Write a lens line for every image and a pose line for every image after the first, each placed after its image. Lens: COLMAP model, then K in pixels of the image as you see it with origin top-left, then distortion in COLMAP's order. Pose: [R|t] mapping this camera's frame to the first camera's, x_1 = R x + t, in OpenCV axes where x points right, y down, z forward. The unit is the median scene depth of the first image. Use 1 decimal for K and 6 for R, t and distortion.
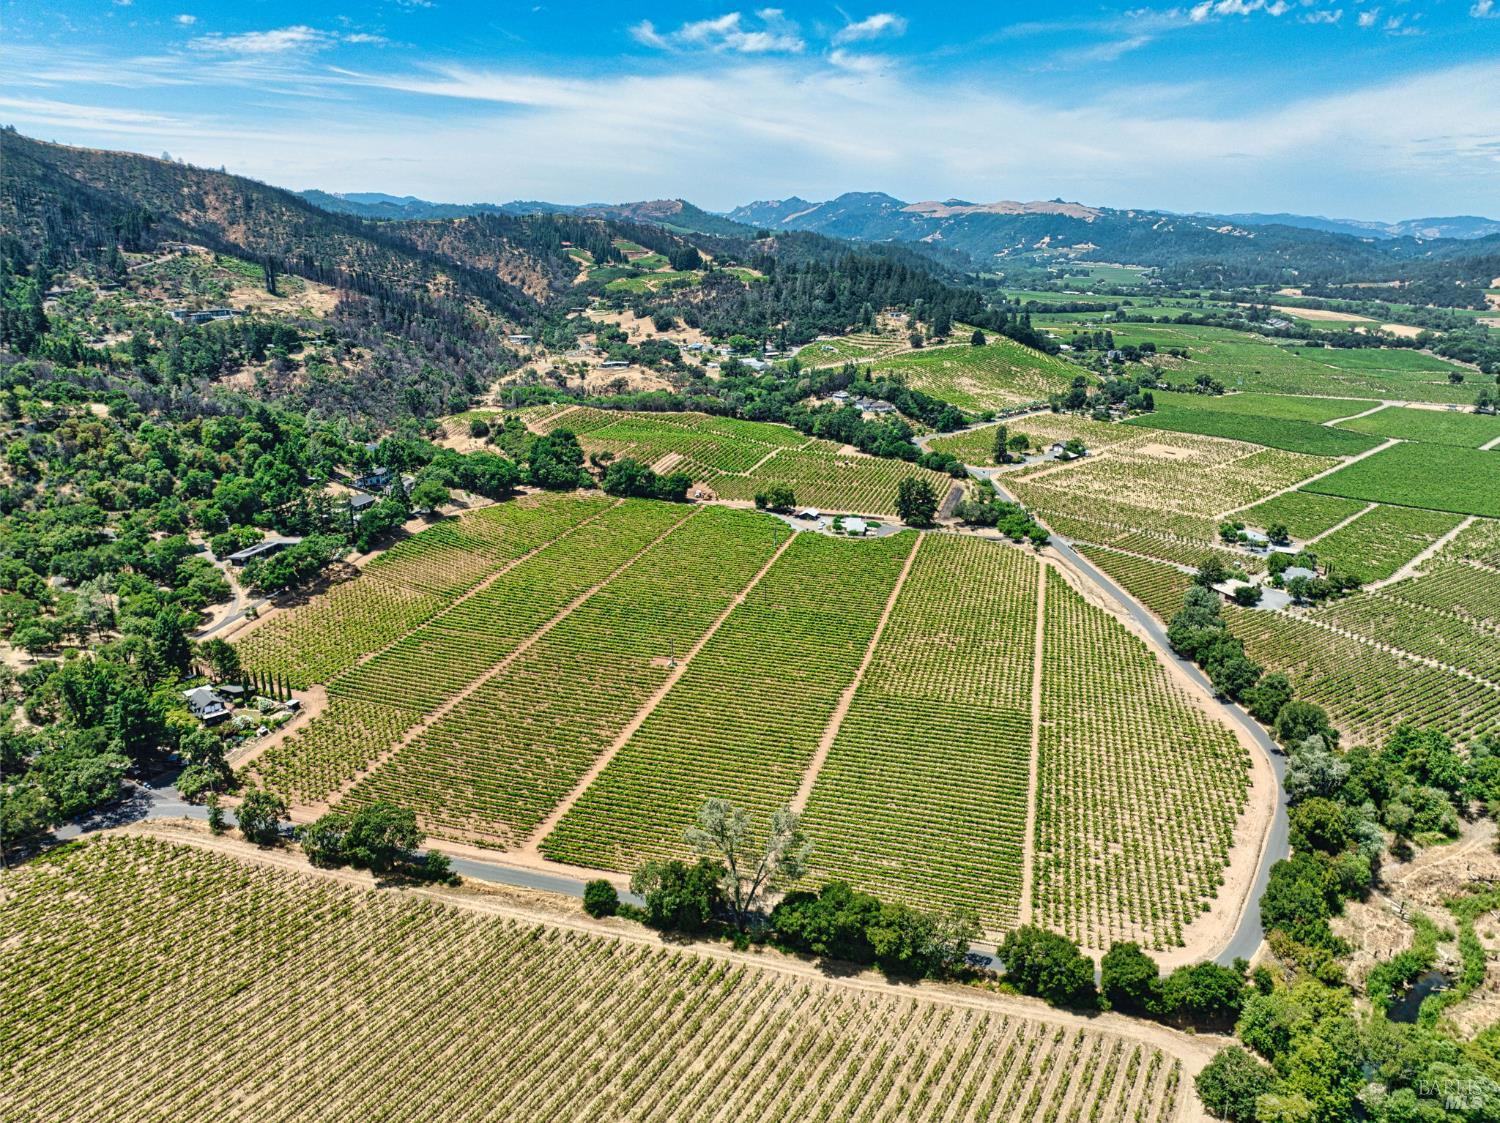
lens RADIAL K [[1061.6, 0, 746.8], [0, 1061.6, 517.9], [0, 0, 1]] dist [-0.031356, 0.000513]
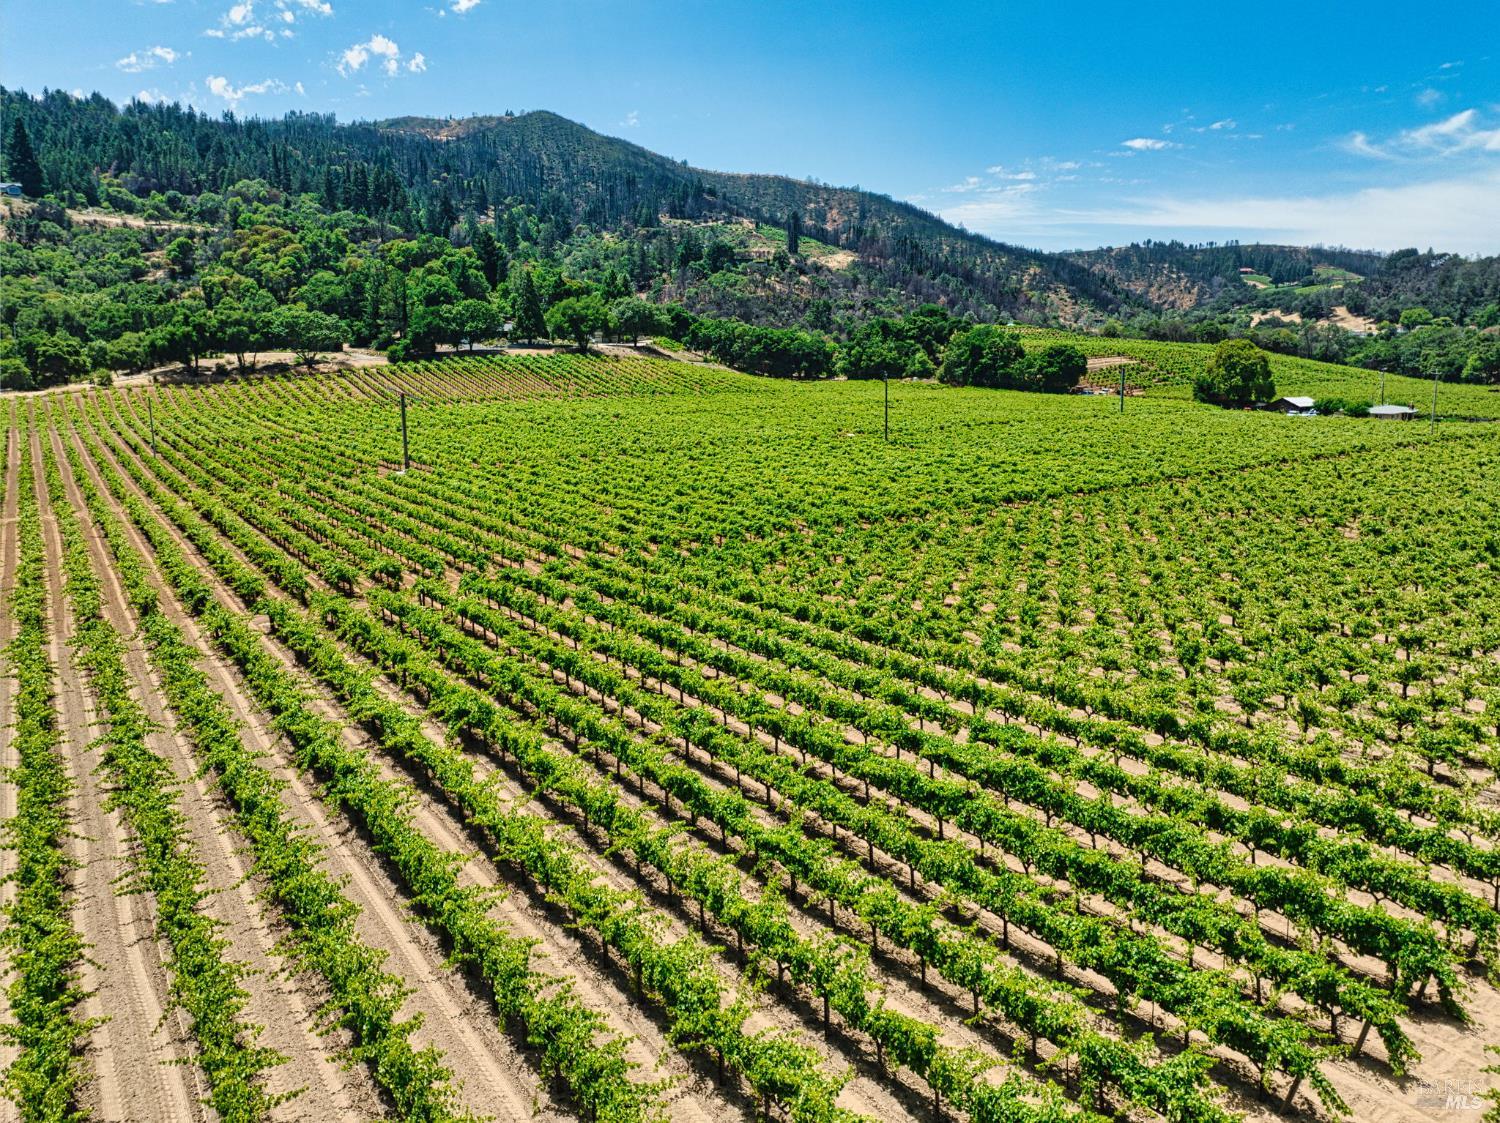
lens RADIAL K [[1055.0, 0, 772.3], [0, 1055.0, 547.6], [0, 0, 1]] dist [-0.045747, 0.028430]
pose [[0.787177, 0.099263, -0.608687, 0.113183], [-0.150743, 0.987994, -0.033827, 0.072872], [0.598021, 0.118383, 0.792689, 0.379549]]
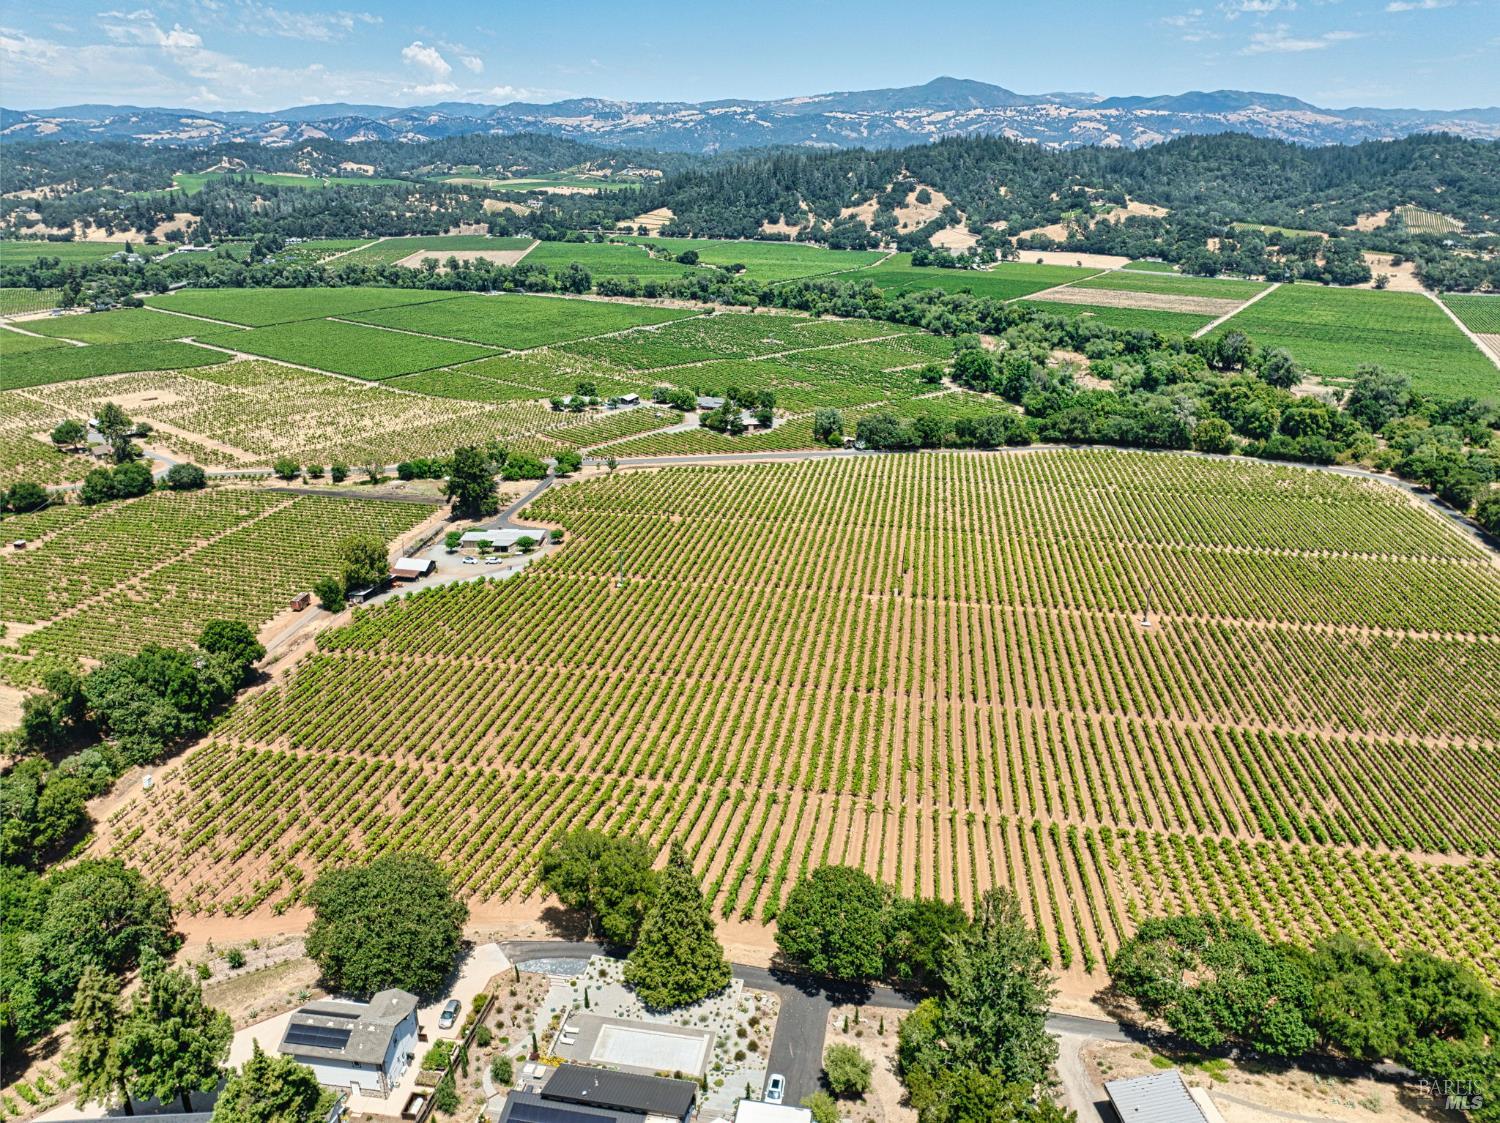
lens RADIAL K [[1057.2, 0, 750.0], [0, 1057.2, 561.5], [0, 0, 1]] dist [-0.044647, 0.012924]
pose [[-0.123632, -0.360629, 0.924479, -0.337881], [0.254093, 0.889063, 0.380794, -0.122685], [-0.959246, 0.281982, -0.018284, 0.601644]]
